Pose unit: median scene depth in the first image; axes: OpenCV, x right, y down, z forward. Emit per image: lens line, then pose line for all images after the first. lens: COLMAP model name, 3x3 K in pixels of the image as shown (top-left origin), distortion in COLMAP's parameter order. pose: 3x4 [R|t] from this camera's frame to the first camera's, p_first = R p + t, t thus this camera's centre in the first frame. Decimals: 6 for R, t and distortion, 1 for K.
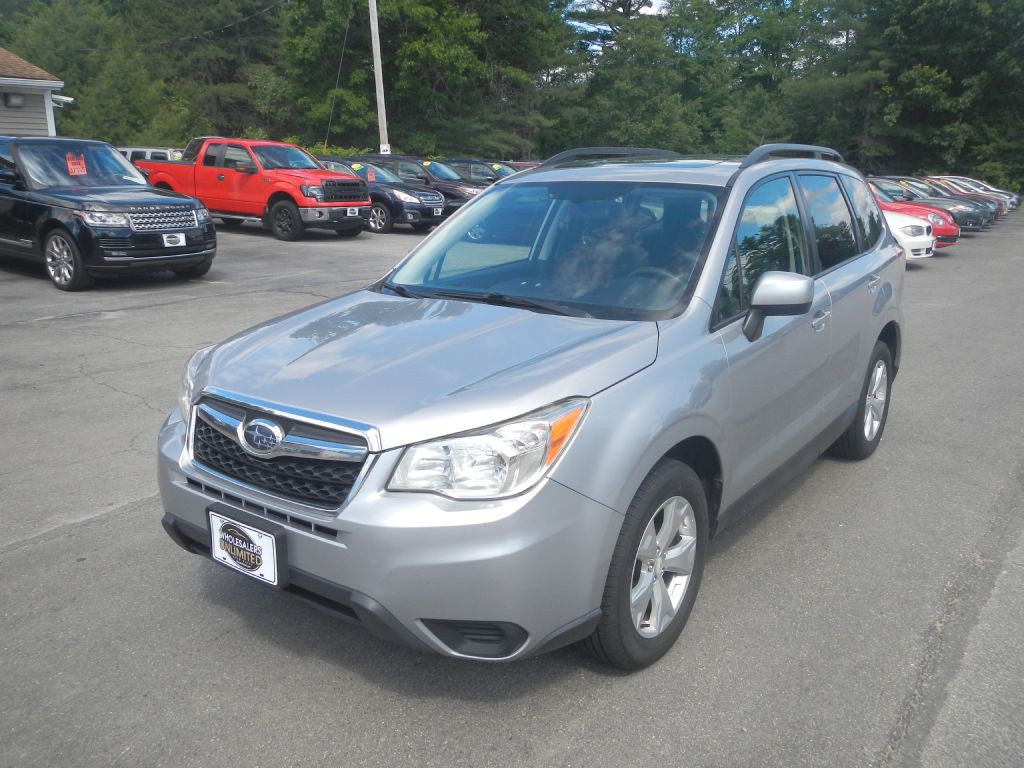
lens RADIAL K [[823.5, 0, 513.2], [0, 823.5, 378.7], [0, 0, 1]] dist [0.007627, -0.009273]
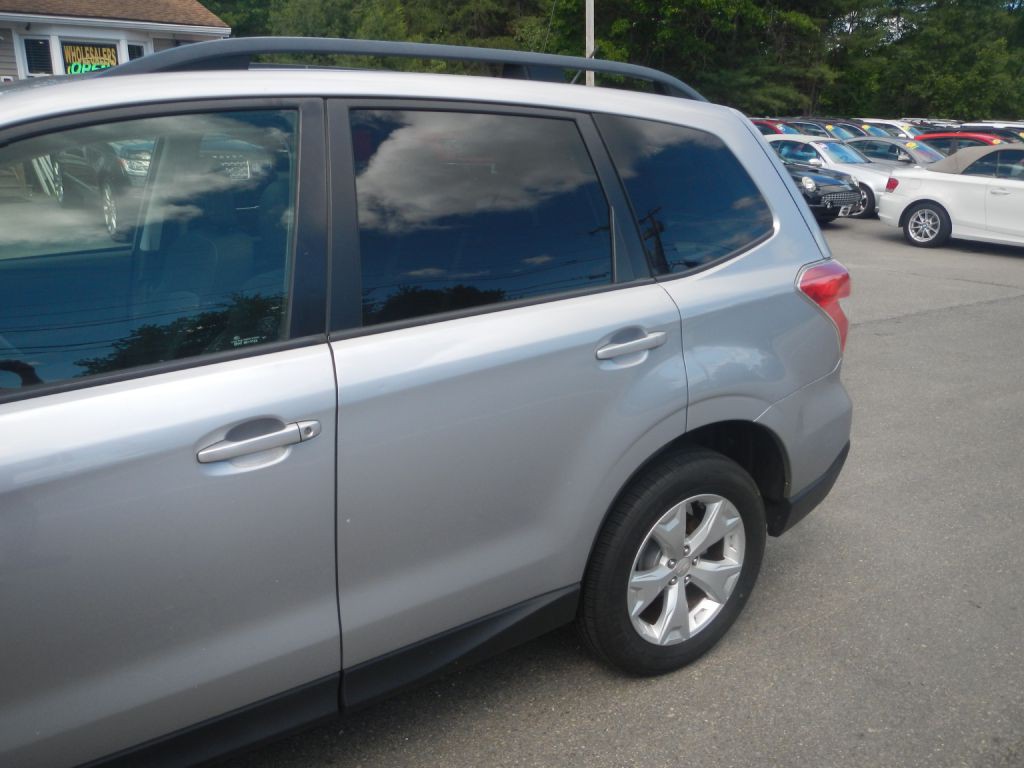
lens RADIAL K [[823.5, 0, 501.5], [0, 823.5, 387.1], [0, 0, 1]] dist [0.007627, -0.009273]
pose [[0.939697, 0.116990, -0.321376, 0.060227], [-0.098491, 0.992436, 0.073289, -0.013512], [0.327519, -0.037217, 0.944111, 0.059600]]
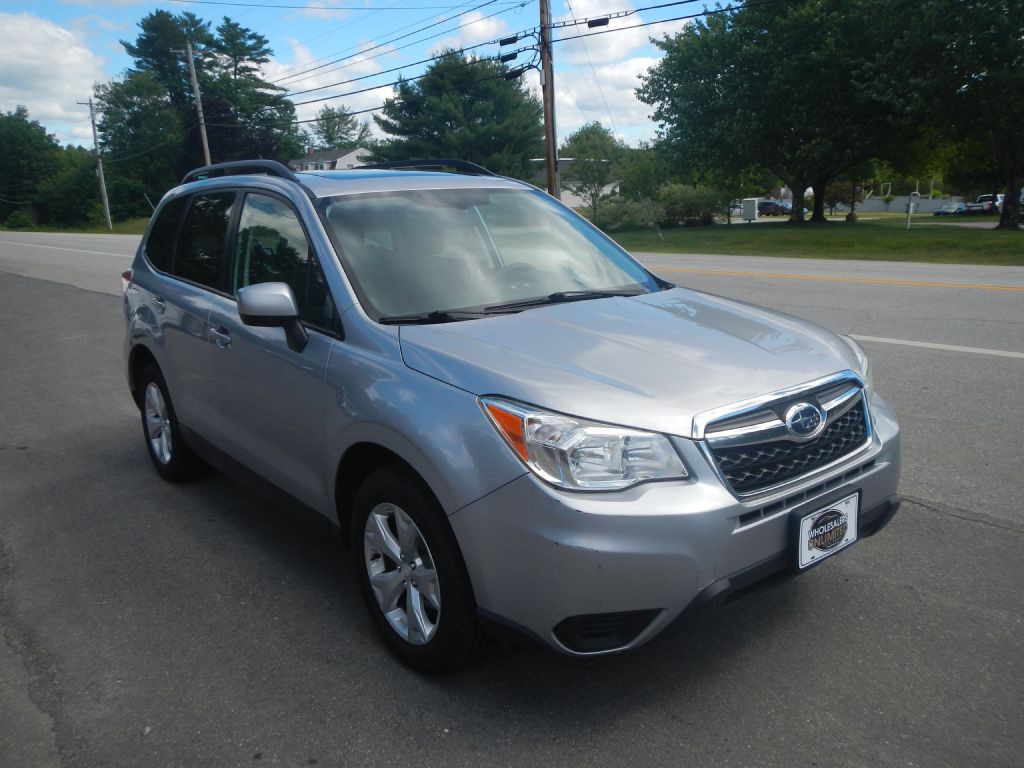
lens RADIAL K [[823.5, 0, 515.0], [0, 823.5, 391.5], [0, 0, 1]] dist [0.007627, -0.009273]
pose [[0.249465, -0.230448, 0.940564, -0.083333], [0.266975, 0.949998, 0.161950, -0.013770], [-0.930855, 0.210706, 0.298515, 0.064049]]
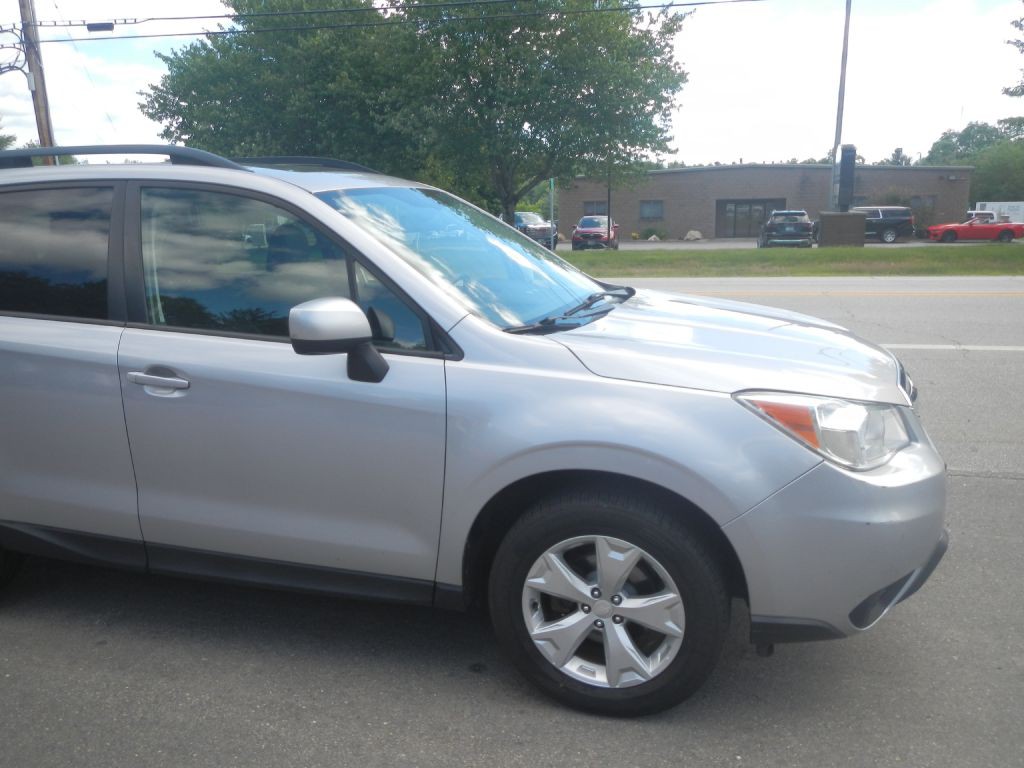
lens RADIAL K [[823.5, 0, 512.3], [0, 823.5, 379.9], [0, 0, 1]] dist [0.007627, -0.009273]
pose [[-0.335302, -0.185213, 0.923725, -0.074364], [0.251470, 0.927316, 0.277214, -0.025941], [-0.907929, 0.325239, -0.264355, 0.117170]]
